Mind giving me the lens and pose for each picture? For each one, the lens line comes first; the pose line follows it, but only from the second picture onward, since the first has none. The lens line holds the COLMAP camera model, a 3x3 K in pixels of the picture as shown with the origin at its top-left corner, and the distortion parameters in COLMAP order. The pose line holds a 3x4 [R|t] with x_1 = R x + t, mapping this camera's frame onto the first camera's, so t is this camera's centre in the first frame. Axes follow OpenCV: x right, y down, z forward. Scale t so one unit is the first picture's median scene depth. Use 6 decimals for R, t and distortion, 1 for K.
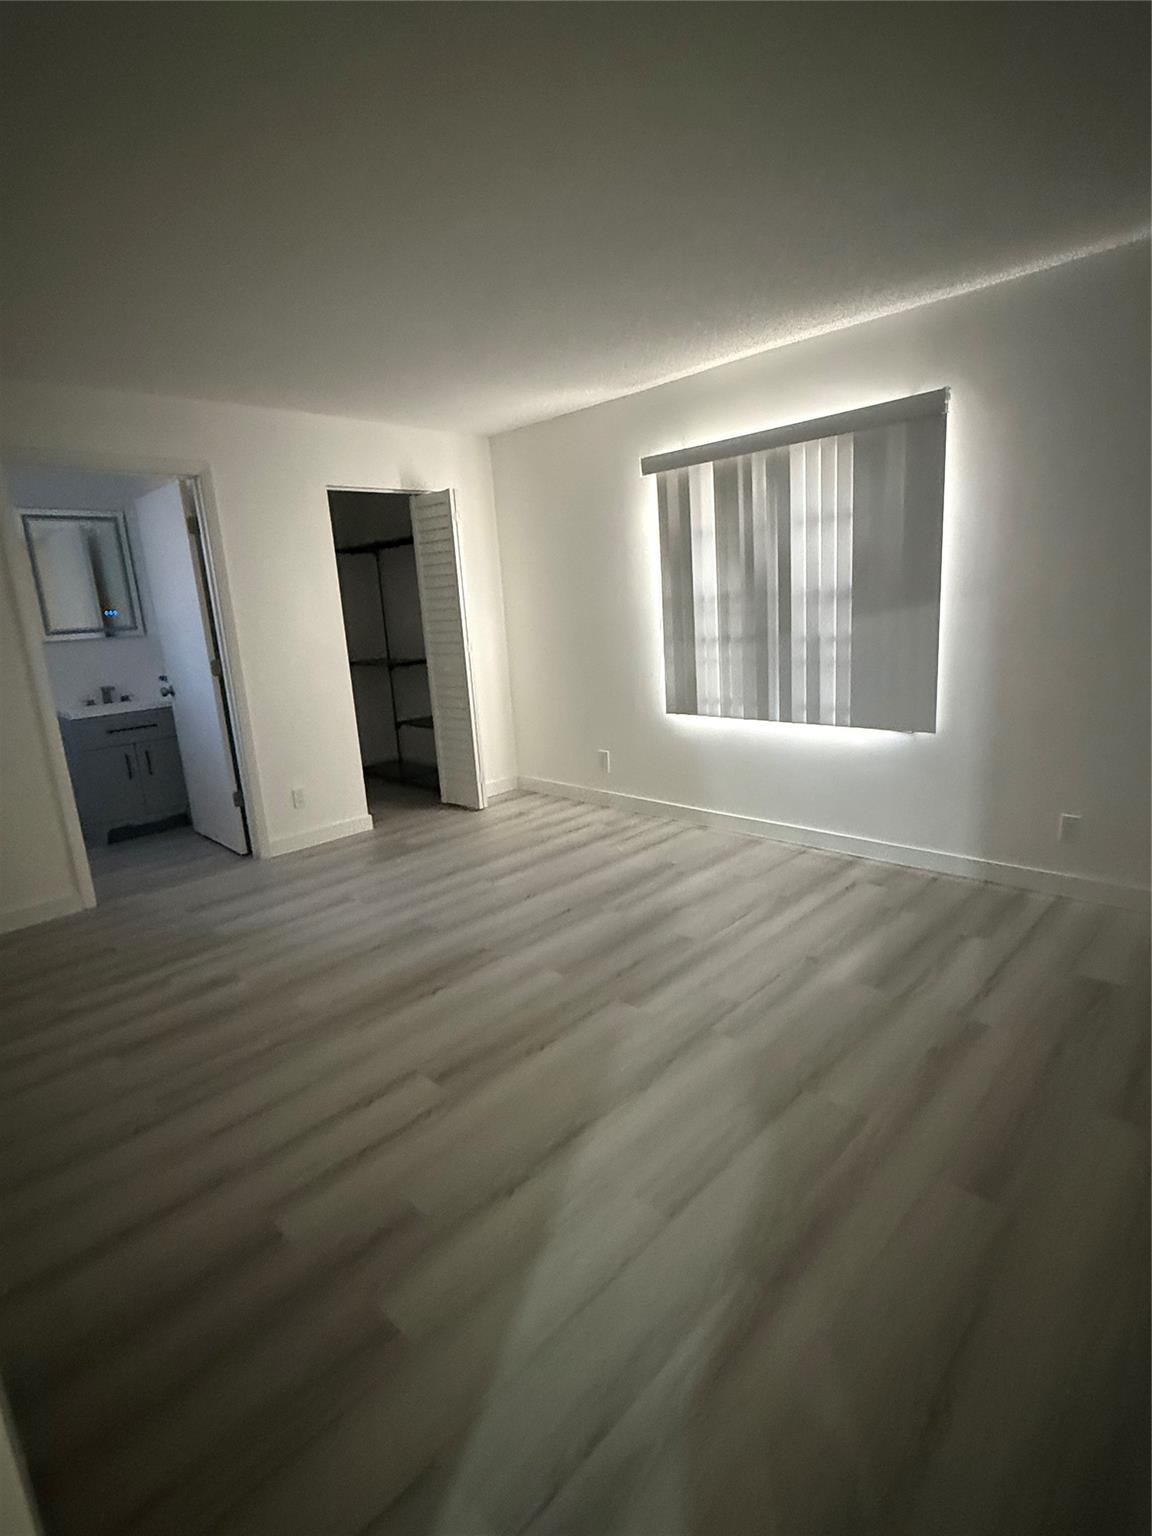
lens RADIAL K [[767.6, 0, 576.0], [0, 767.6, 768.0], [0, 0, 1]] dist [0.001183, 0.000335]
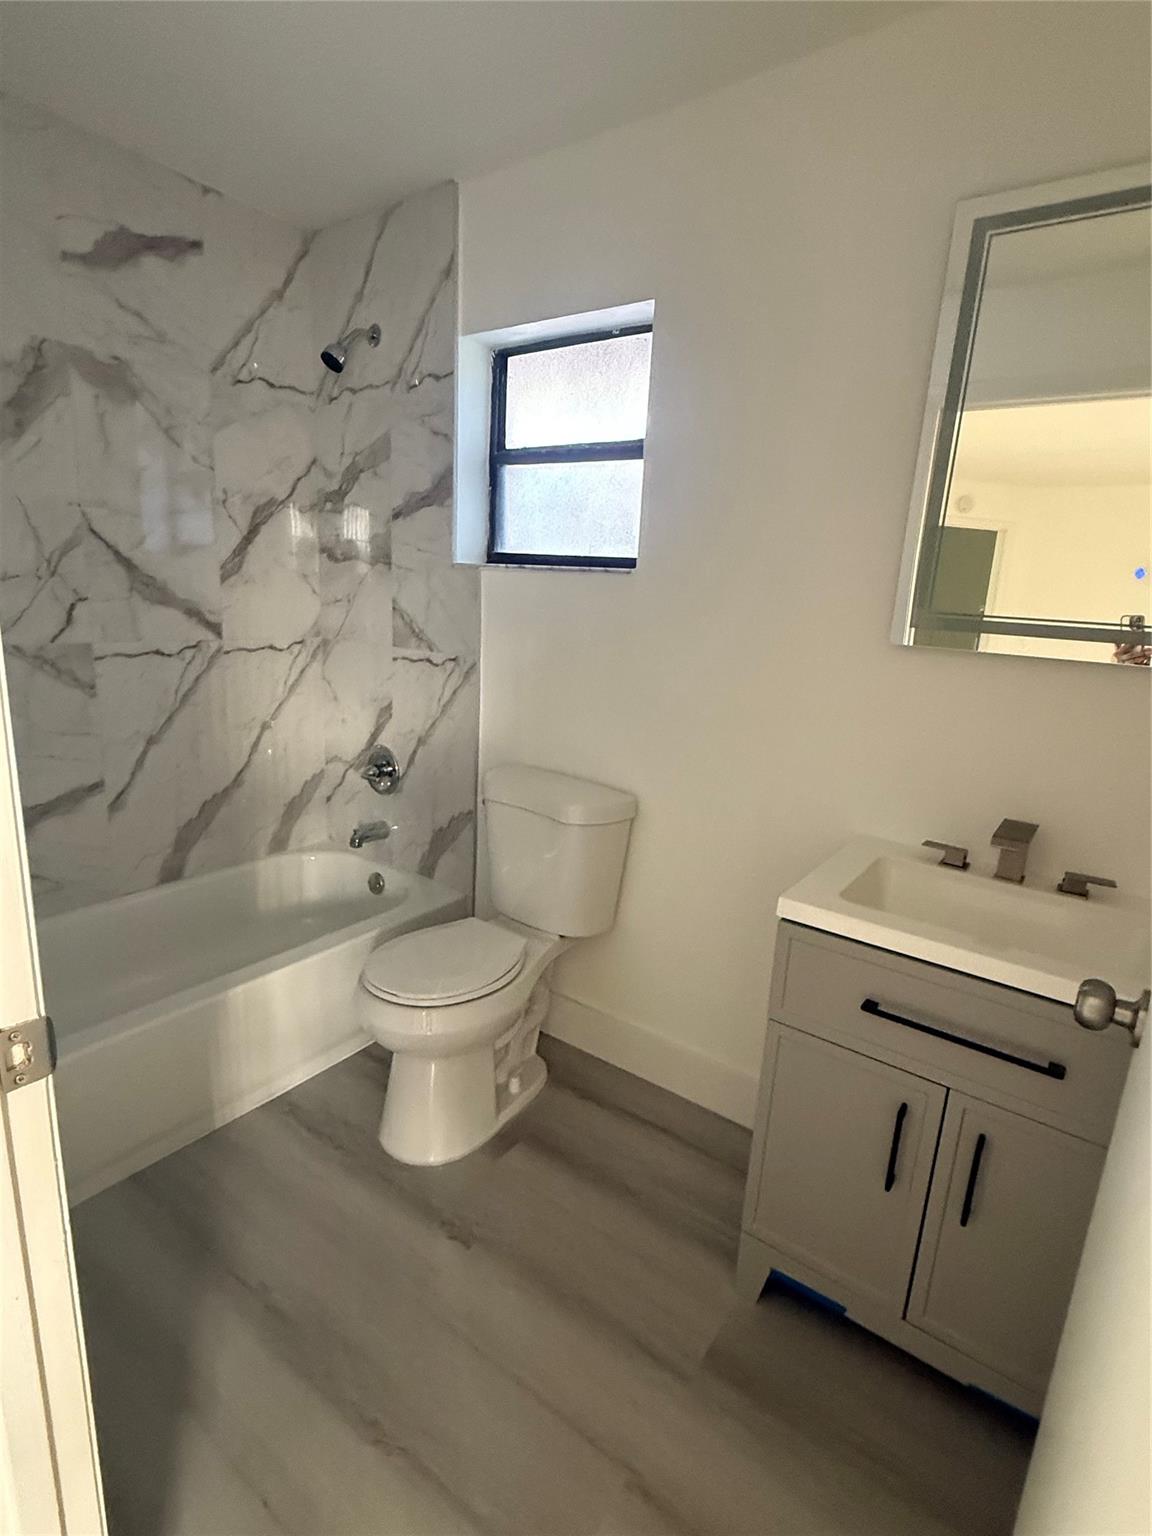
lens RADIAL K [[767.6, 0, 576.0], [0, 767.6, 768.0], [0, 0, 1]] dist [0.001183, 0.000335]
pose [[0.149367, 0.304496, -0.940729, -0.478264], [-0.275241, 0.926603, 0.256221, -0.199438], [0.949701, 0.220657, 0.222214, 0.993116]]
